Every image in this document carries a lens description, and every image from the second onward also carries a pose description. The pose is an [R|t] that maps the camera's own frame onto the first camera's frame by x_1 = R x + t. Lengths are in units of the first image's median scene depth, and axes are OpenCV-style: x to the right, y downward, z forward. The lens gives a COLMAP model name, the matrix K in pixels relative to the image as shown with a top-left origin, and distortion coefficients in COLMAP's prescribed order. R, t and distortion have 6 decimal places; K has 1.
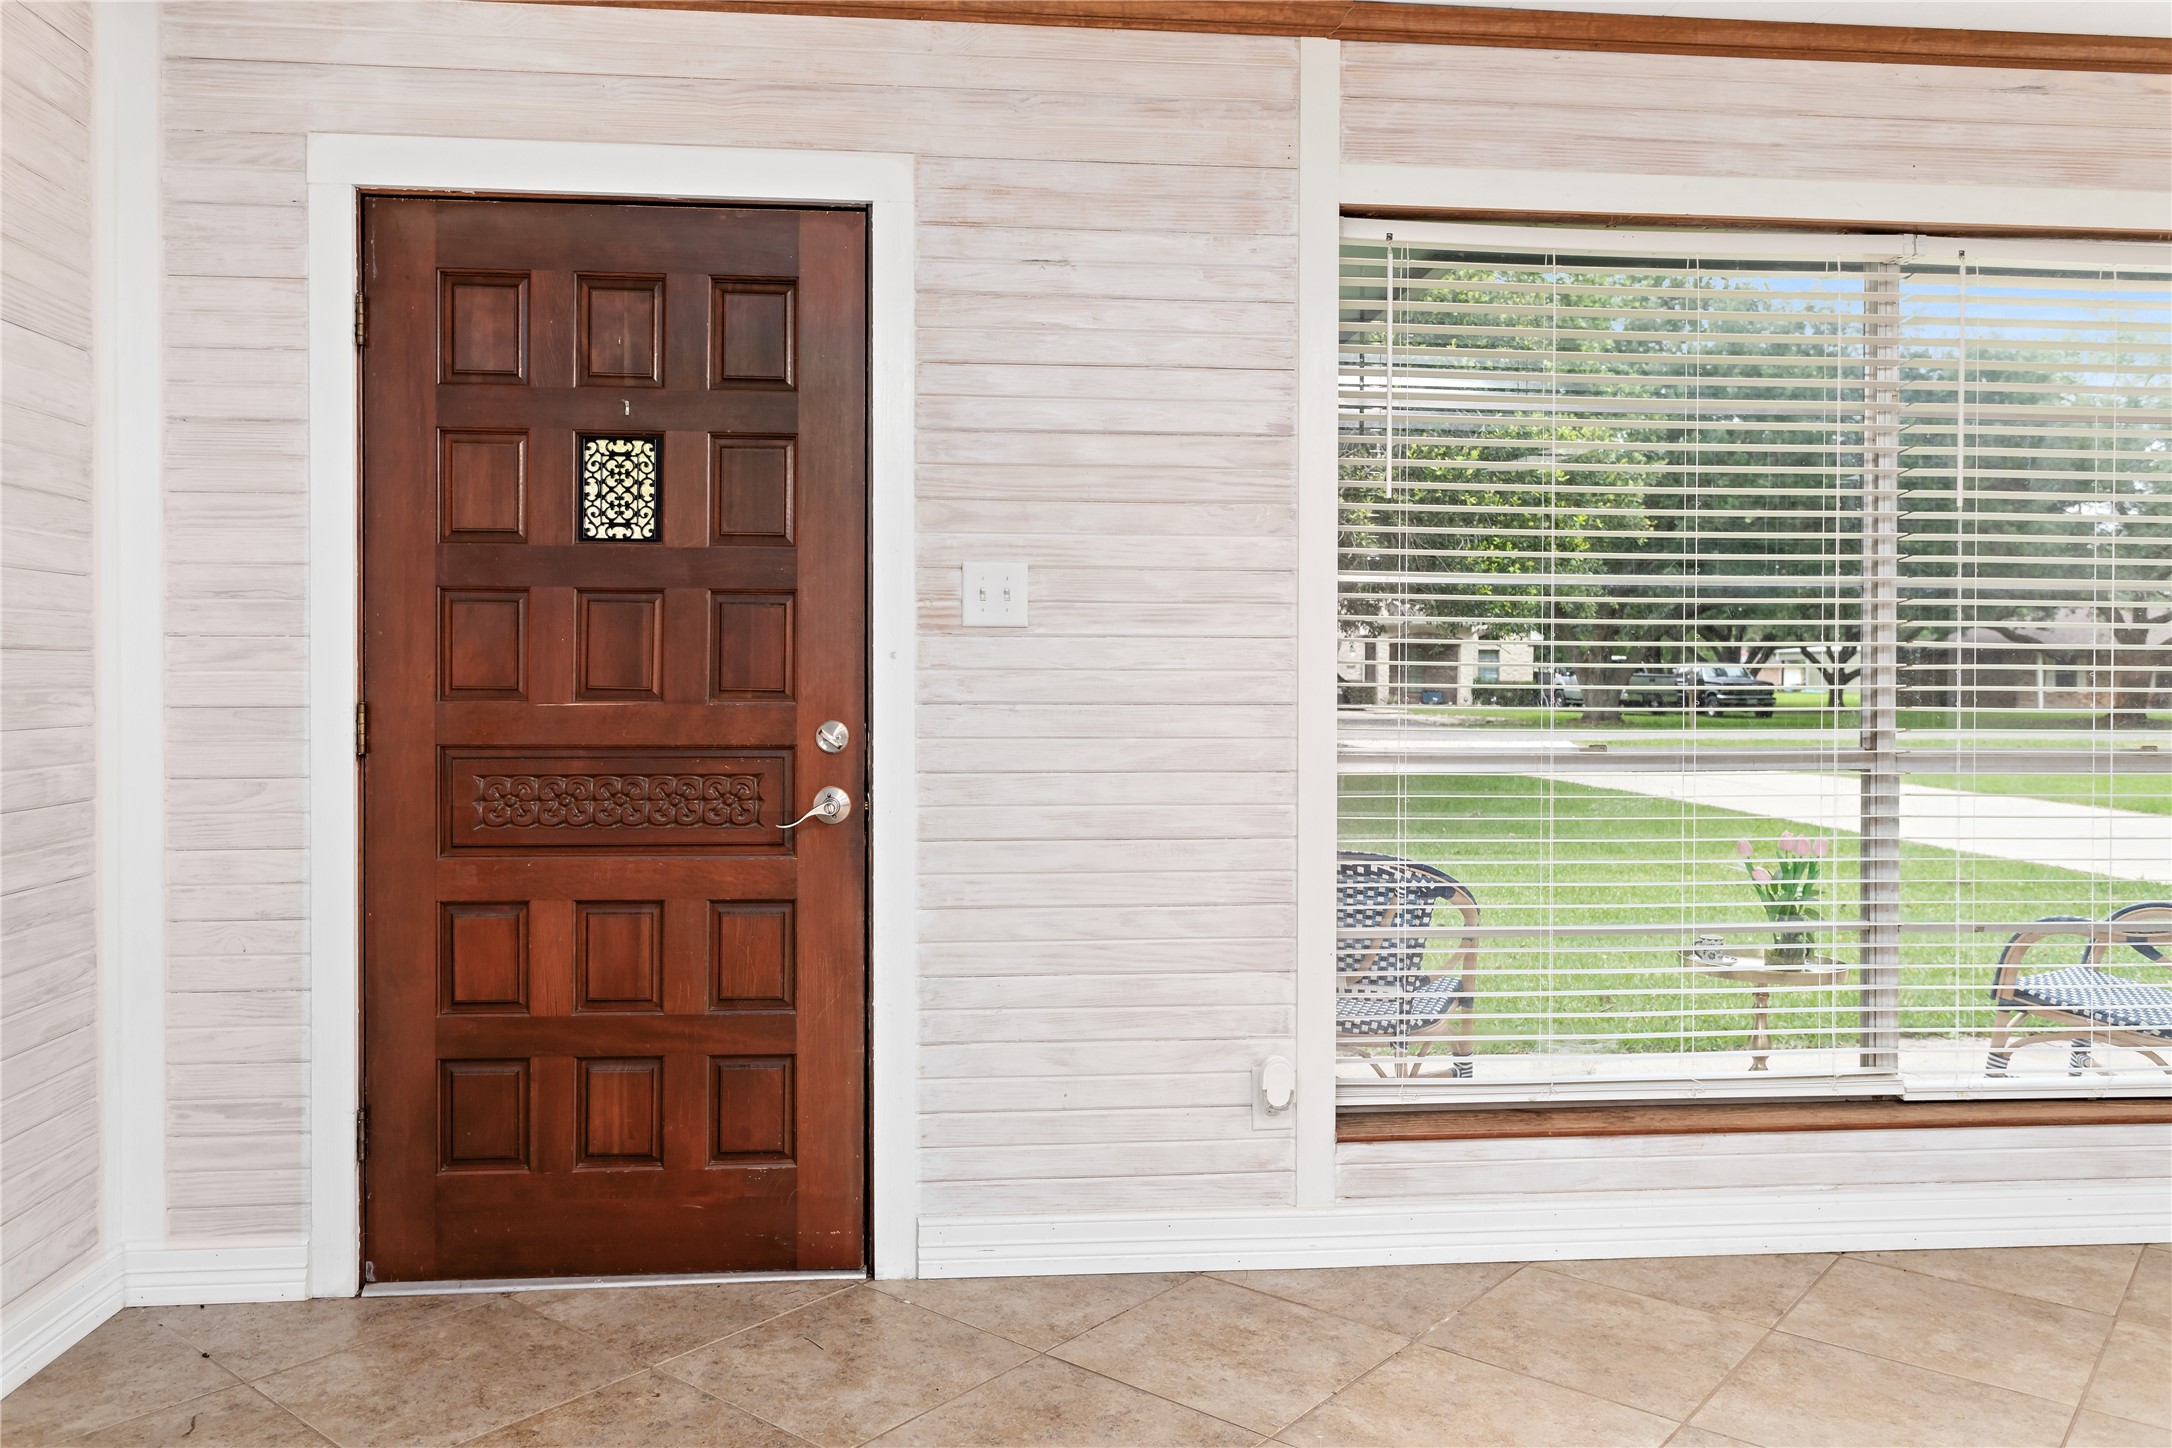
lens RADIAL K [[1565.7, 0, 1072.5], [0, 1565.7, 697.0], [0, 0, 1]] dist [0.003786, 0.005554]
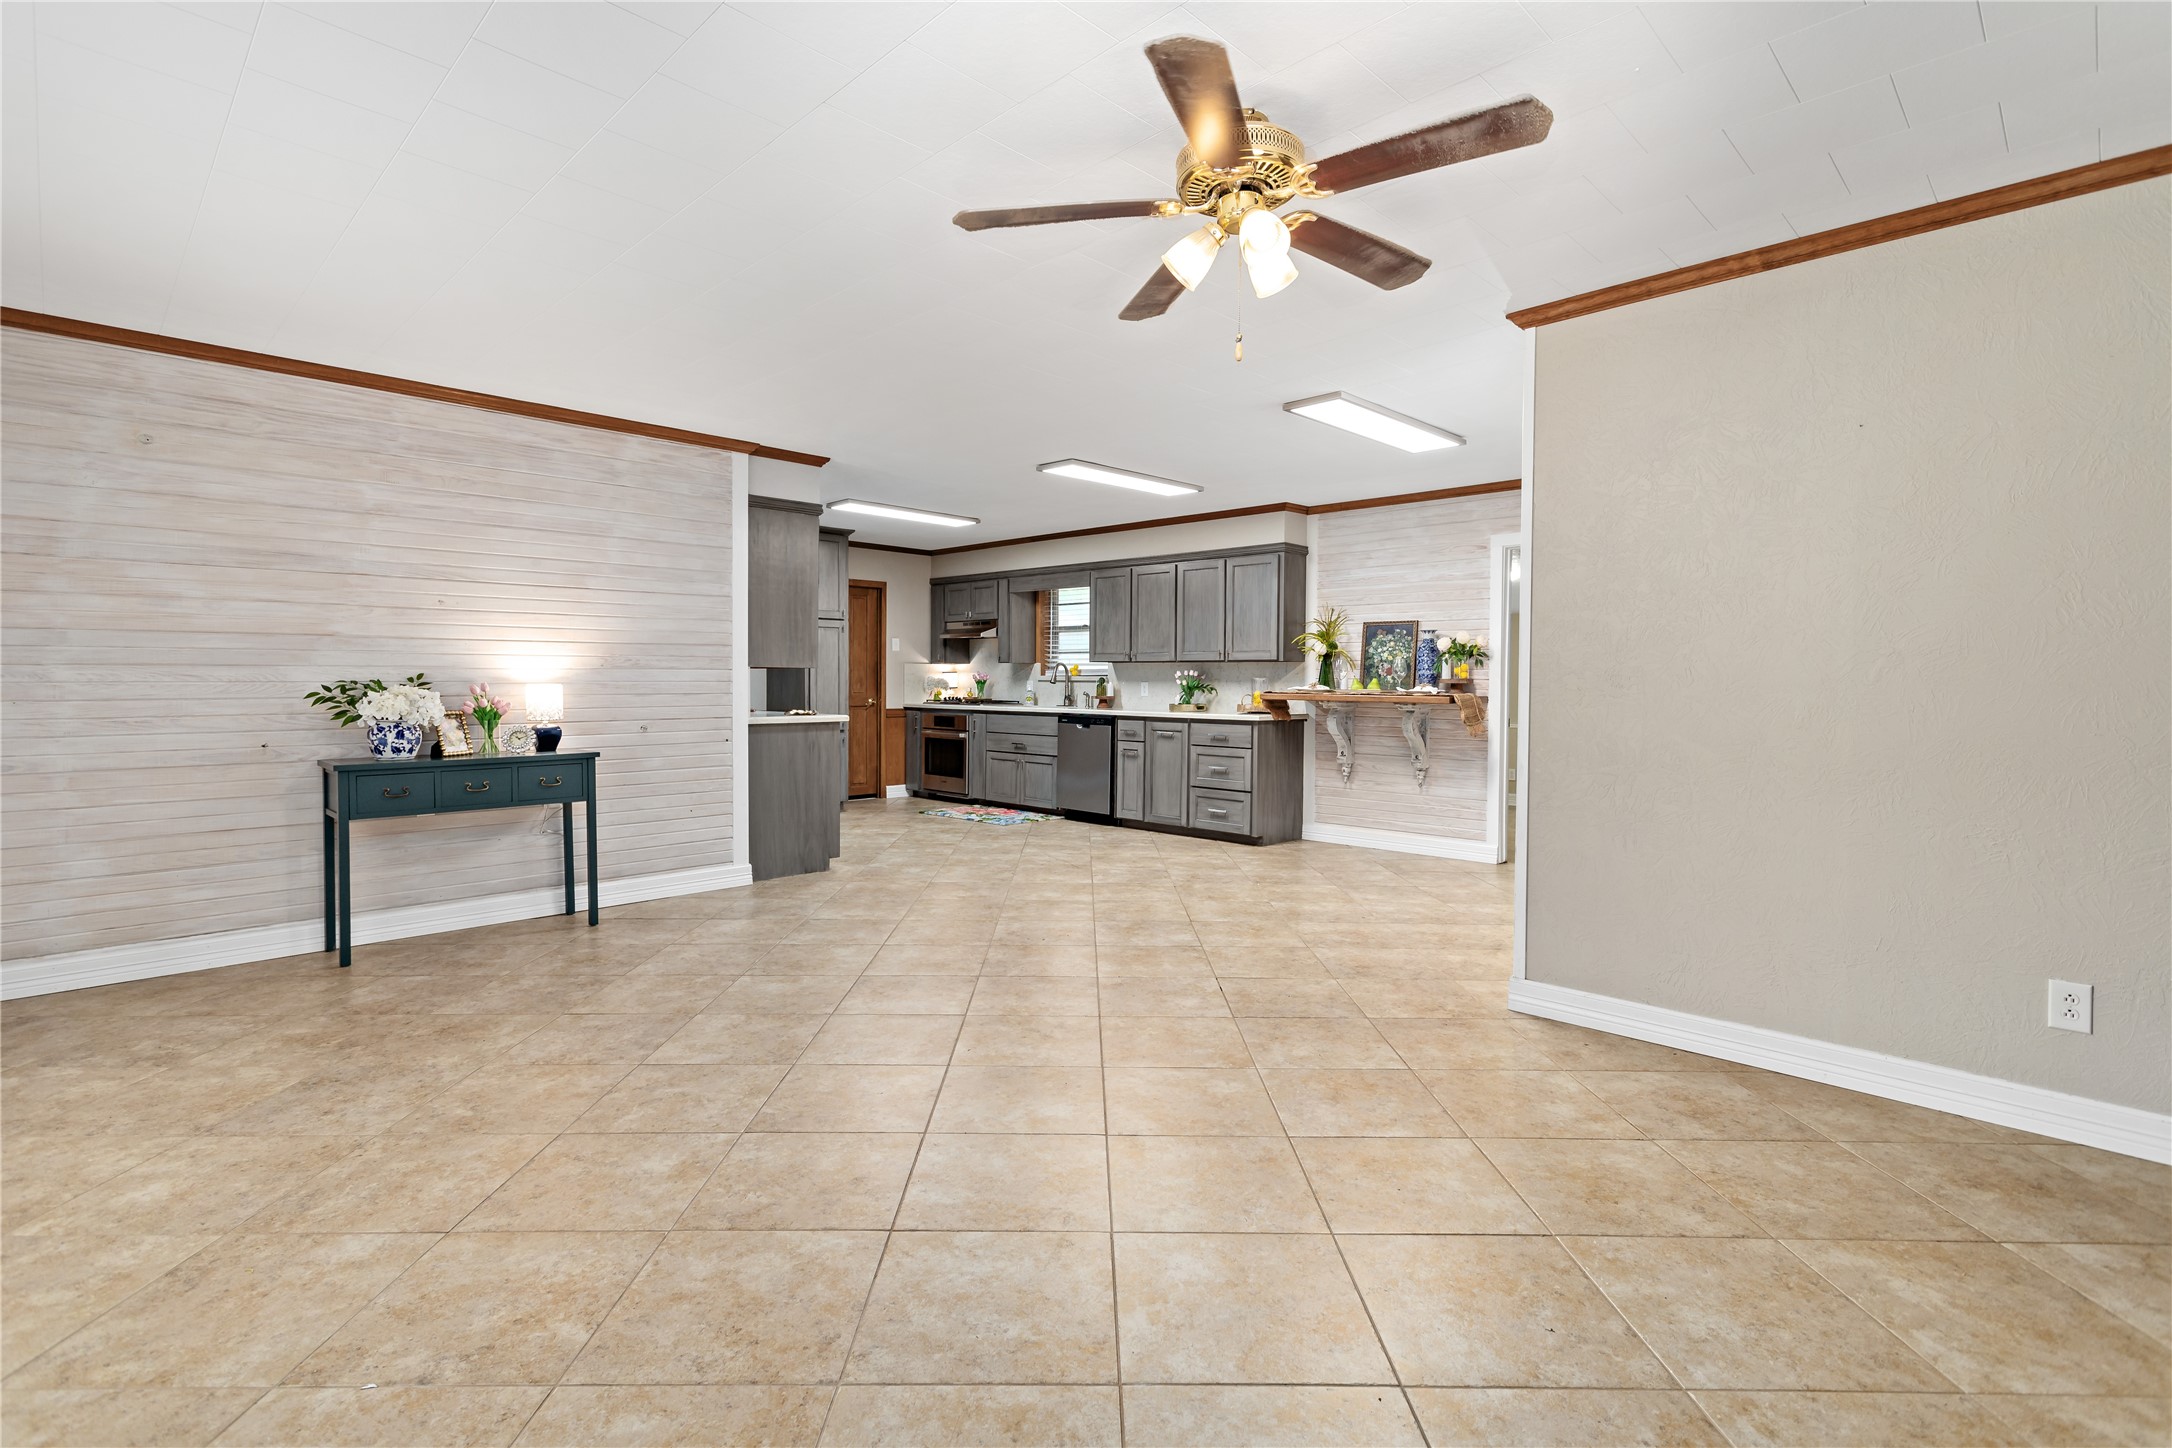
lens RADIAL K [[1030.0, 0, 1082.5], [0, 1030.0, 703.7], [0, 0, 1]] dist [0.000241, 0.001777]
pose [[-0.641141, -0.022884, 0.767082, -0.386759], [0.001999, 0.999502, 0.031489, -0.012161], [-0.767421, 0.021722, -0.640776, 0.823997]]
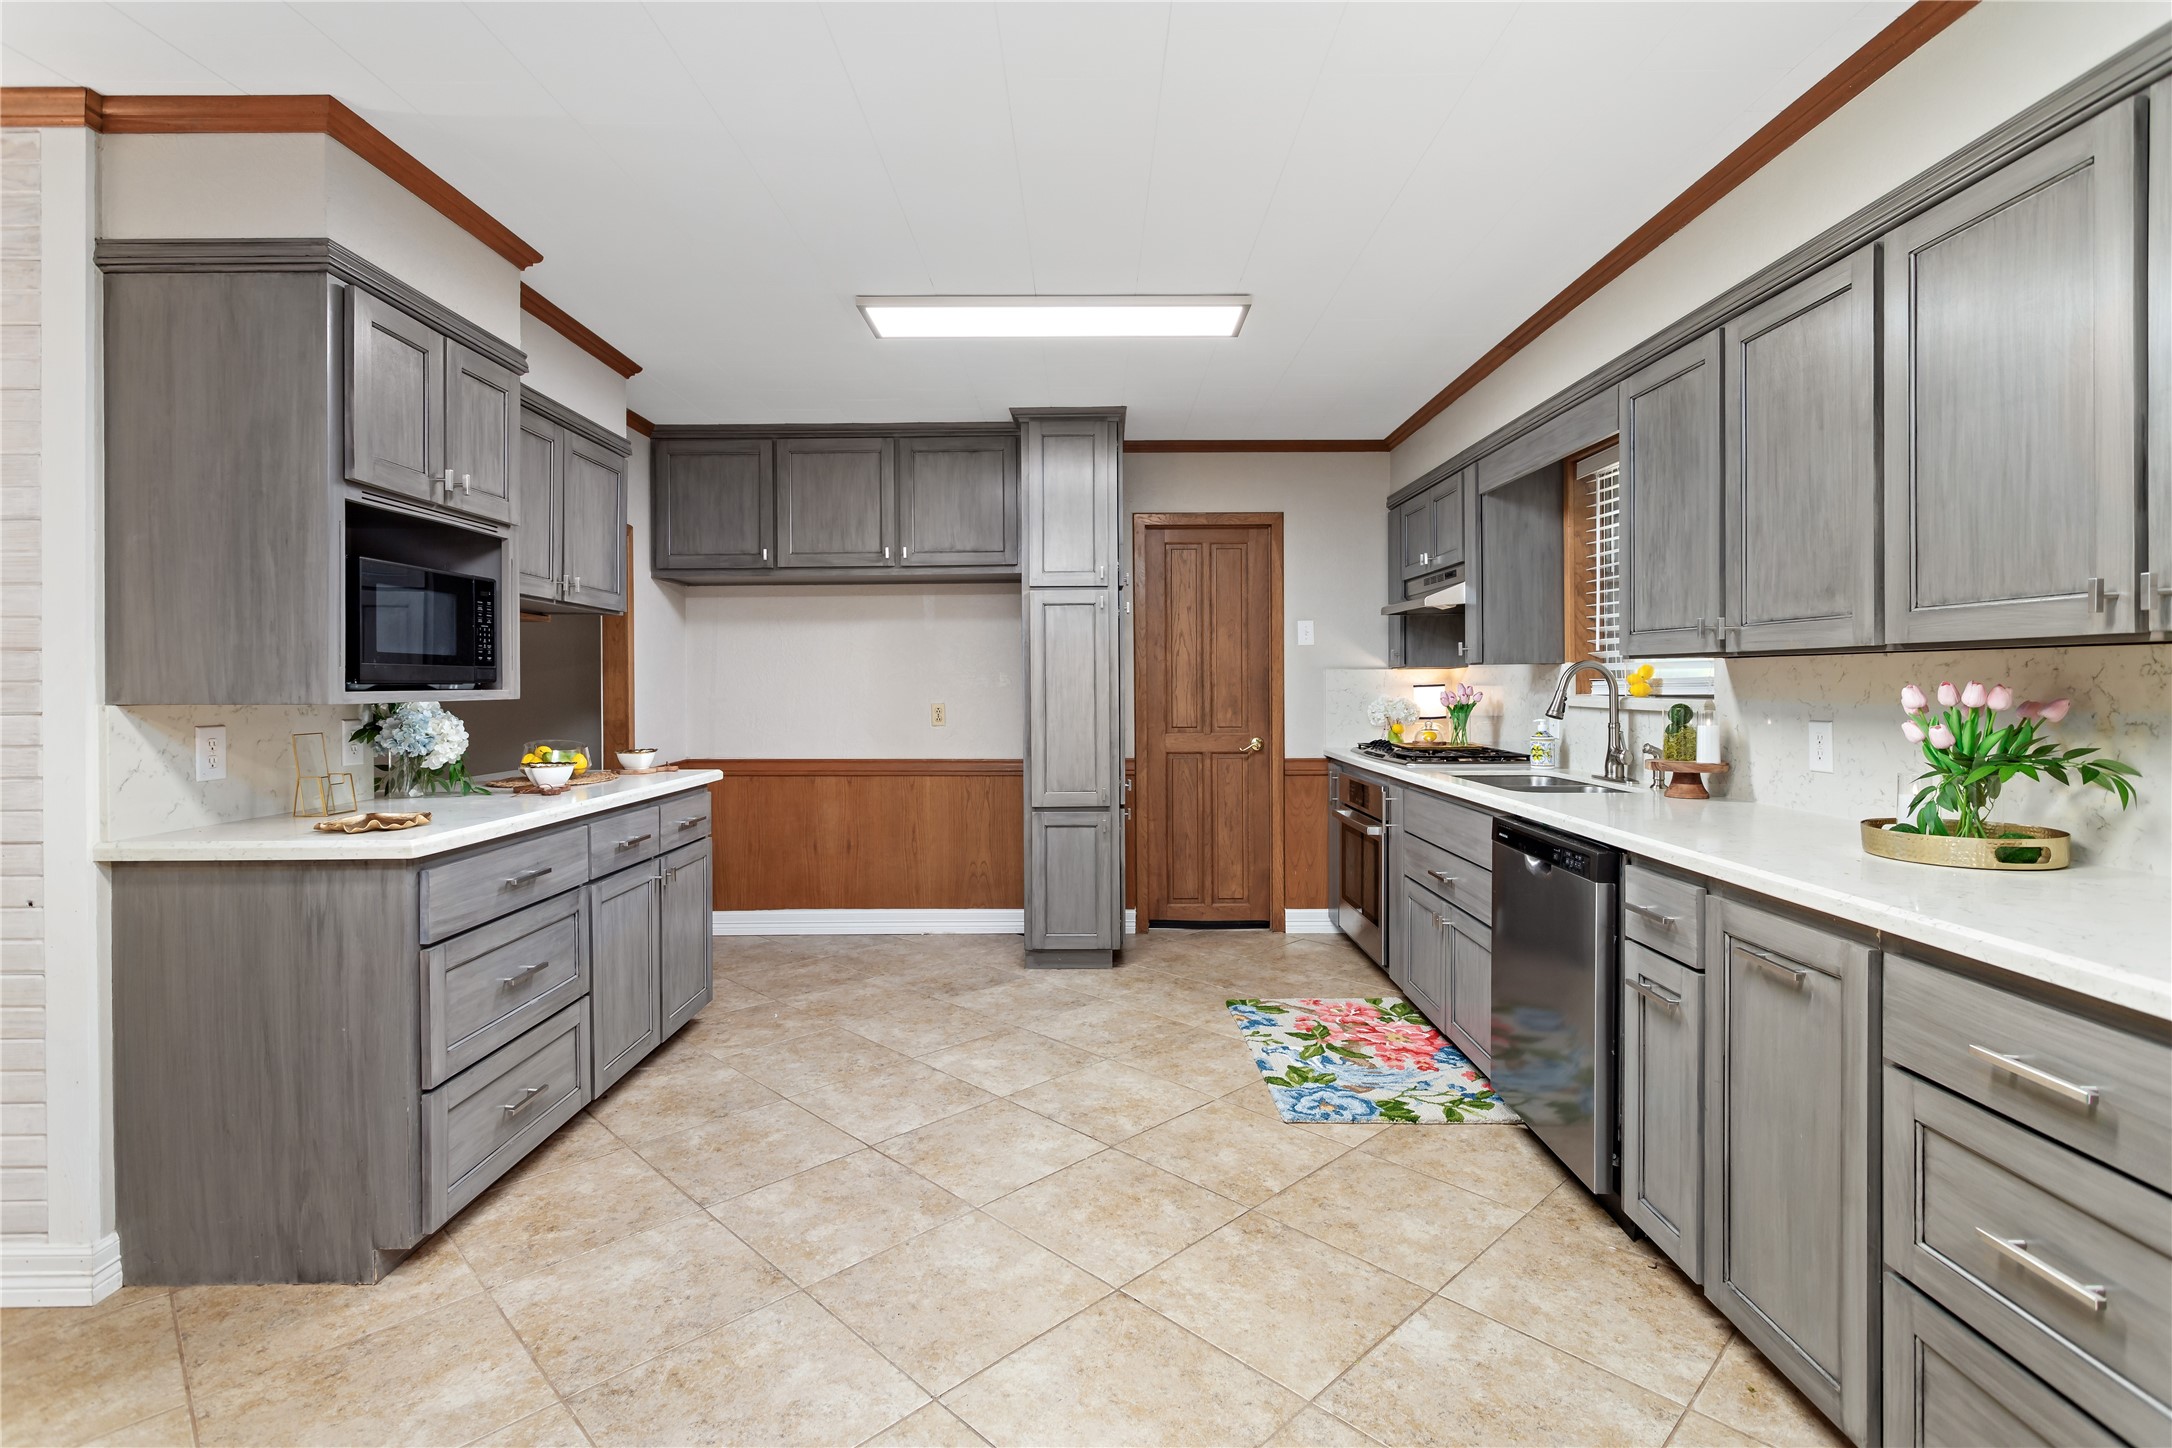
lens RADIAL K [[1030.0, 0, 1079.6], [0, 1030.0, 684.6], [0, 0, 1]] dist [0.000241, 0.001777]
pose [[0.100091, -0.003990, 0.994970, 0.824225], [0.018394, 0.999828, 0.002159, -0.024782], [-0.994808, 0.018085, 0.100148, -0.644346]]
